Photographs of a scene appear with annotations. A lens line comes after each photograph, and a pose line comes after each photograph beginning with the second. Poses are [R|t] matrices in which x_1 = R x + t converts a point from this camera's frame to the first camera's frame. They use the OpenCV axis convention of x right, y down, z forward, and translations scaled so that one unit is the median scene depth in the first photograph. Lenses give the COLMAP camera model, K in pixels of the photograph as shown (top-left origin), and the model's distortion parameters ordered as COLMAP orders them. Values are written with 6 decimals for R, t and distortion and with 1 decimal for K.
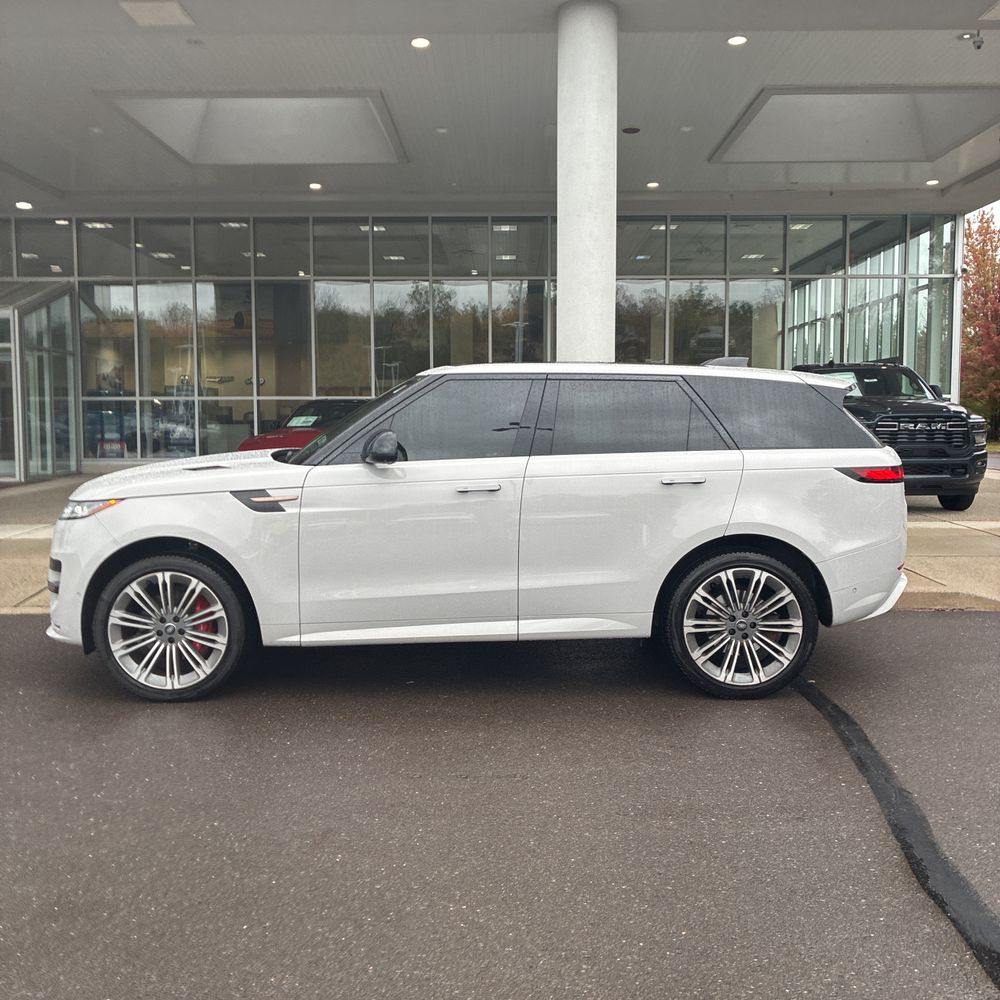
lens RADIAL K [[999.9, 0, 503.8], [0, 999.9, 496.4], [0, 0, 1]] dist [0.003409, -0.021312]
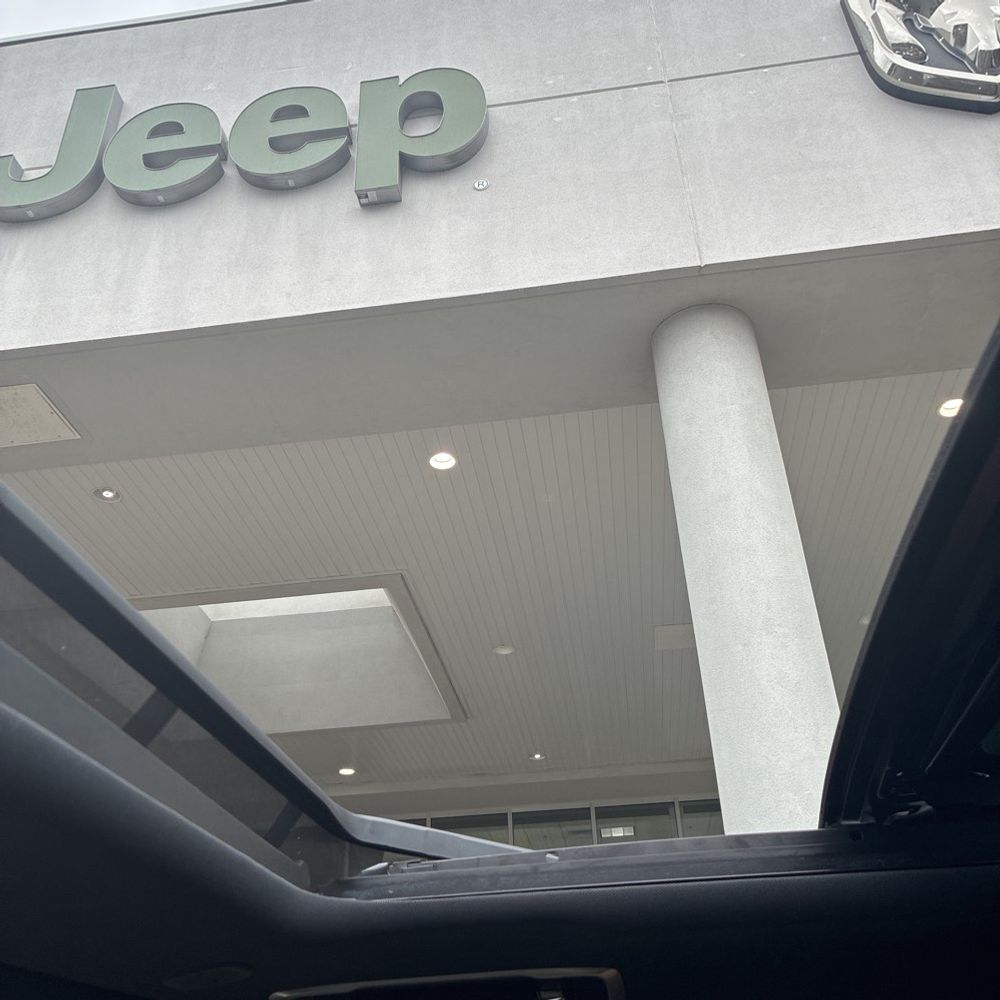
lens RADIAL K [[999.8, 0, 498.5], [0, 999.8, 480.8], [0, 0, 1]] dist [0.041817, -0.033361]
pose [[0.991699, -0.093912, -0.087824, 0.016584], [0.021170, 0.792967, -0.608896, -0.116758], [0.126824, 0.601983, 0.788373, 1.136097]]
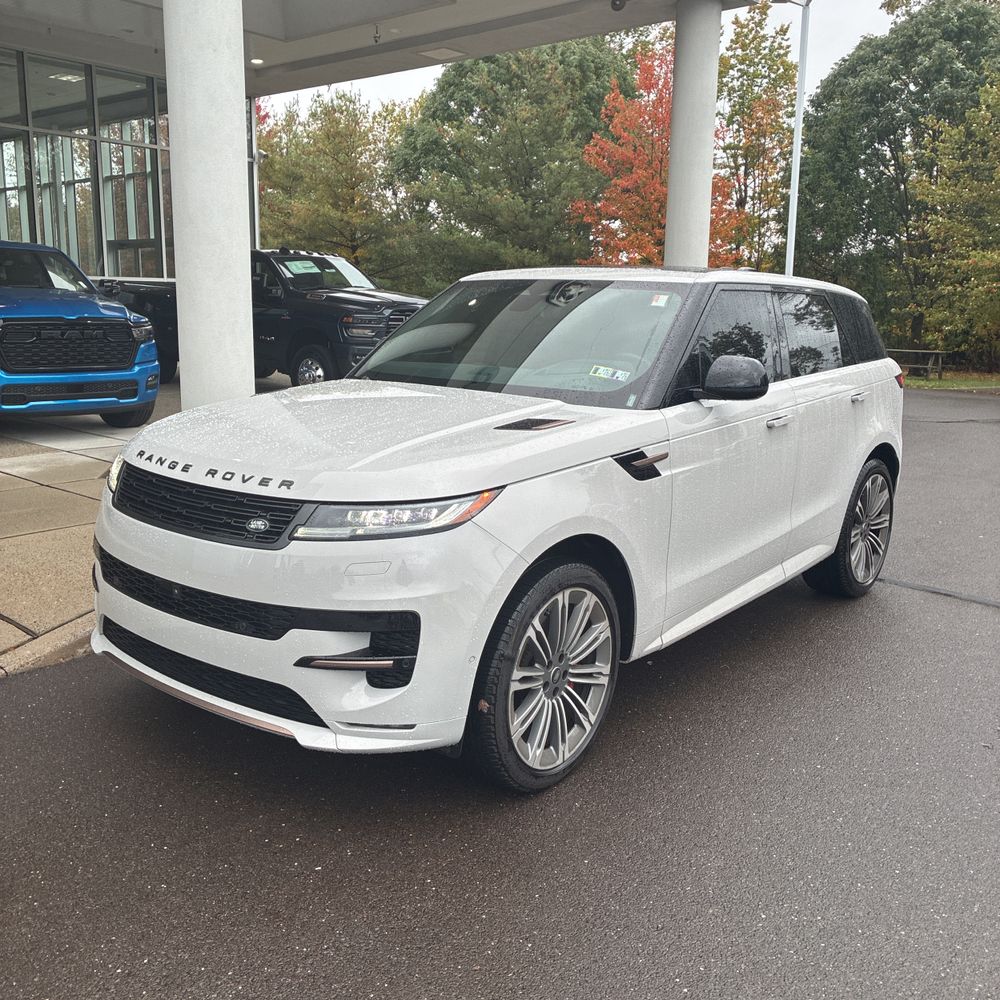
lens RADIAL K [[1007.8, 0, 508.3], [0, 1007.8, 498.6], [0, 0, 1]] dist [0.019664, 0.010500]
pose [[0.621247, -0.138393, 0.771297, -0.843143], [0.043909, 0.988883, 0.142068, -0.075862], [-0.782383, -0.054392, 0.620417, 0.621661]]
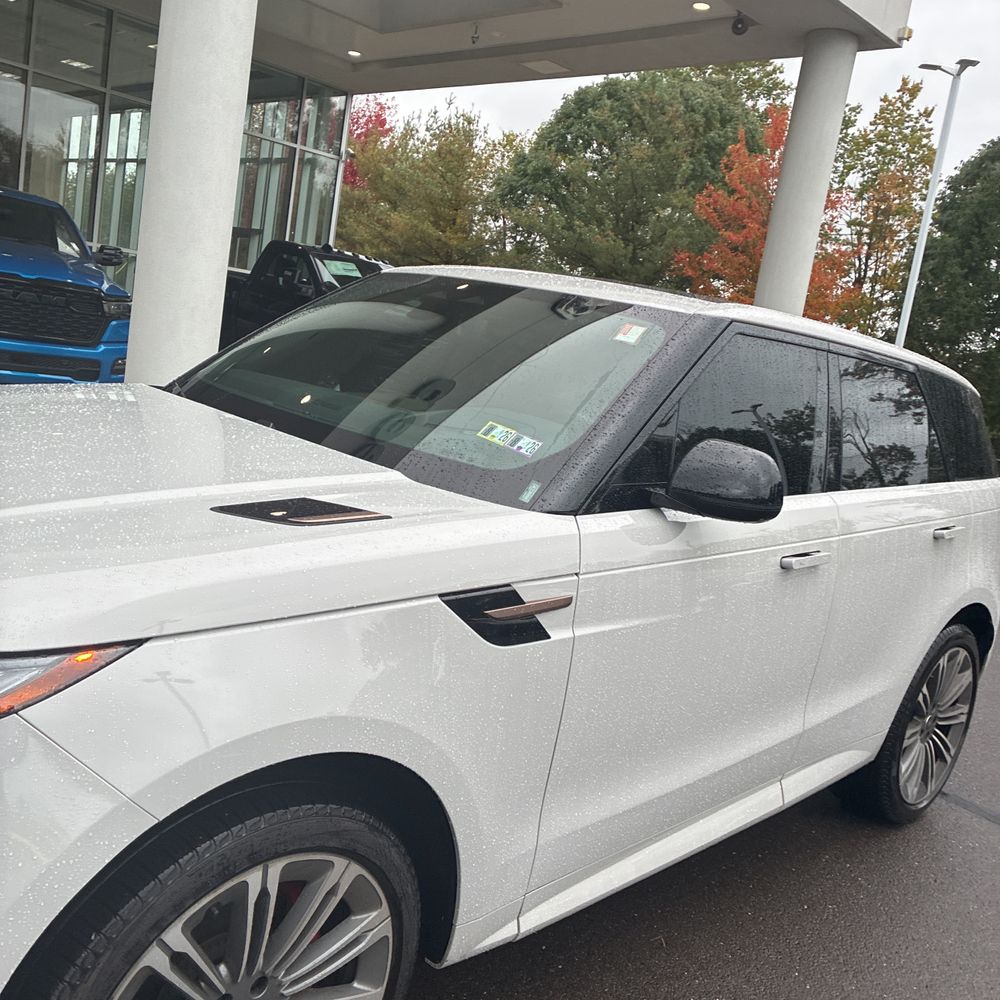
lens RADIAL K [[1036.5, 0, 511.2], [0, 1036.5, 495.2], [0, 0, 1]] dist [0.013763, 0.027139]
pose [[0.680784, 0.000465, 0.732484, -0.520869], [-0.105984, 0.989539, 0.097876, -0.077931], [-0.724776, -0.144264, 0.673712, 0.732143]]
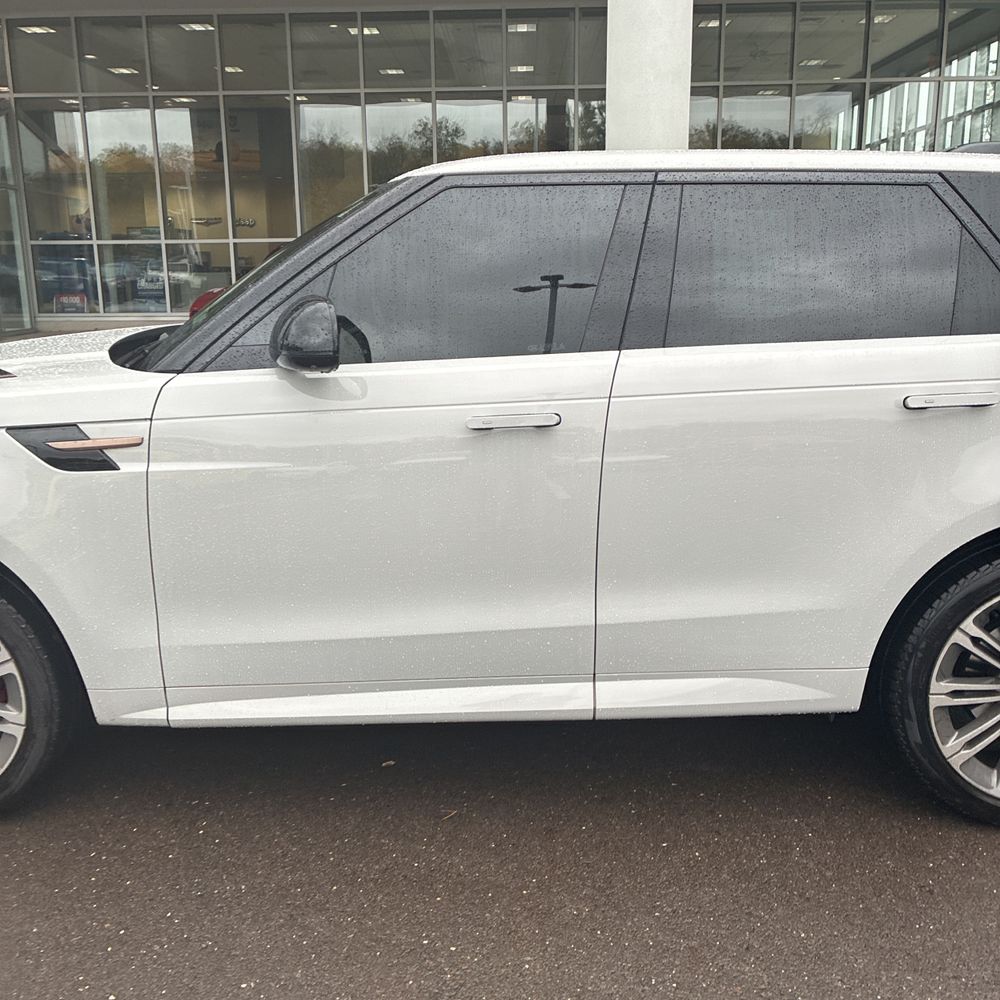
lens RADIAL K [[997.2, 0, 500.0], [0, 997.2, 500.0], [0, 0, 1]] dist [0.041657, -0.030661]
pose [[0.999837, -0.006354, -0.016897, -0.023825], [0.008899, 0.987857, 0.155112, -0.043703], [0.015706, -0.155237, 0.987752, 0.509716]]
